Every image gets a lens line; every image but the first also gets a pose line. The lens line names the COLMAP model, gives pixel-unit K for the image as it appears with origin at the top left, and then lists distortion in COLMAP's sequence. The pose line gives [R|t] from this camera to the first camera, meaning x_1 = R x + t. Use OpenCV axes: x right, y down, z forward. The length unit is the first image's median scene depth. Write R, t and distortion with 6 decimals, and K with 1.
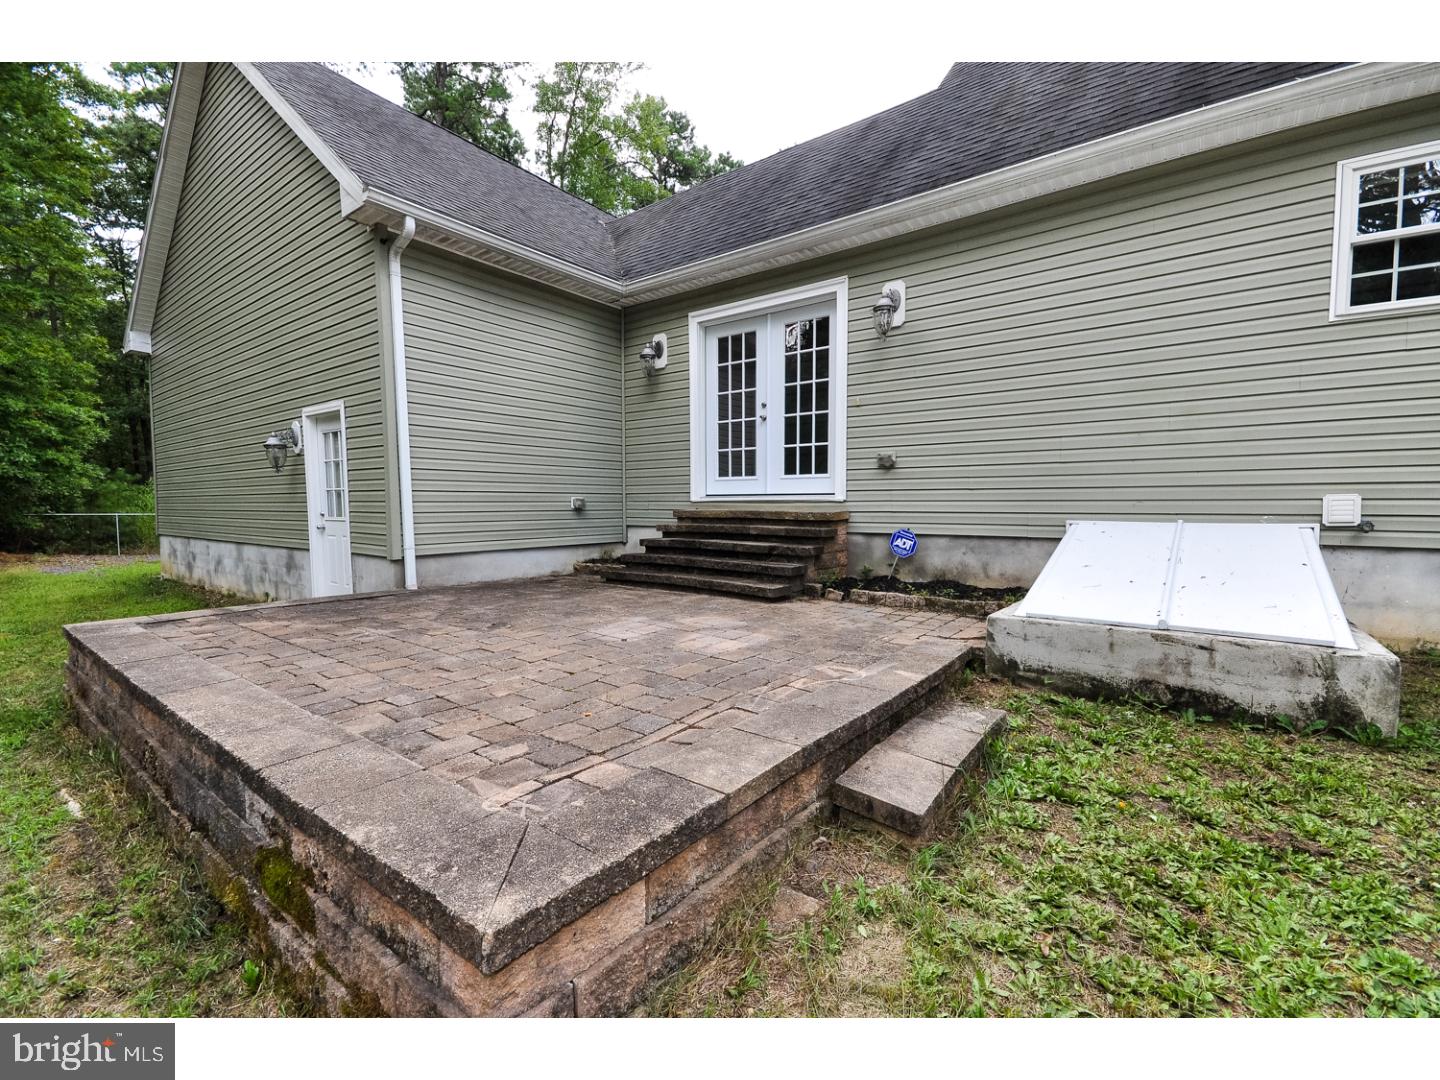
lens RADIAL K [[628.3, 0, 730.1], [0, 628.3, 540.6], [0, 0, 1]] dist [0.028204, -0.014159]
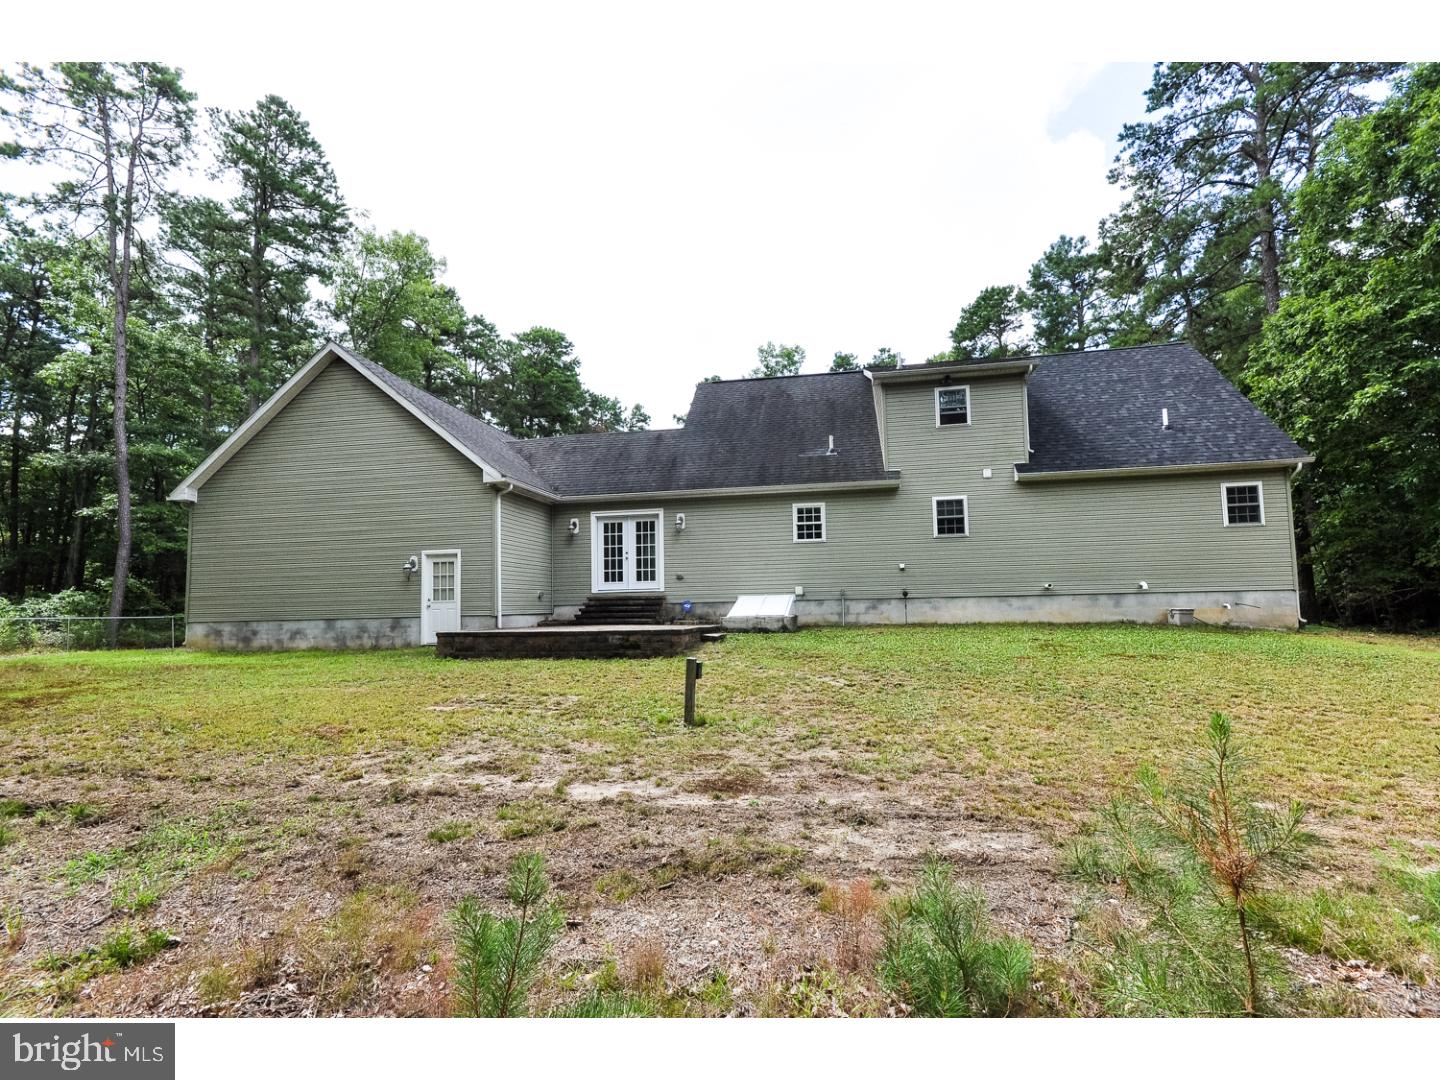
lens RADIAL K [[628.3, 0, 730.1], [0, 628.3, 540.6], [0, 0, 1]] dist [0.028204, -0.014159]
pose [[0.895645, 0.030327, 0.443734, -0.681767], [0.044939, 0.986397, -0.158121, 0.142793], [-0.442493, 0.161562, 0.882098, -1.352094]]
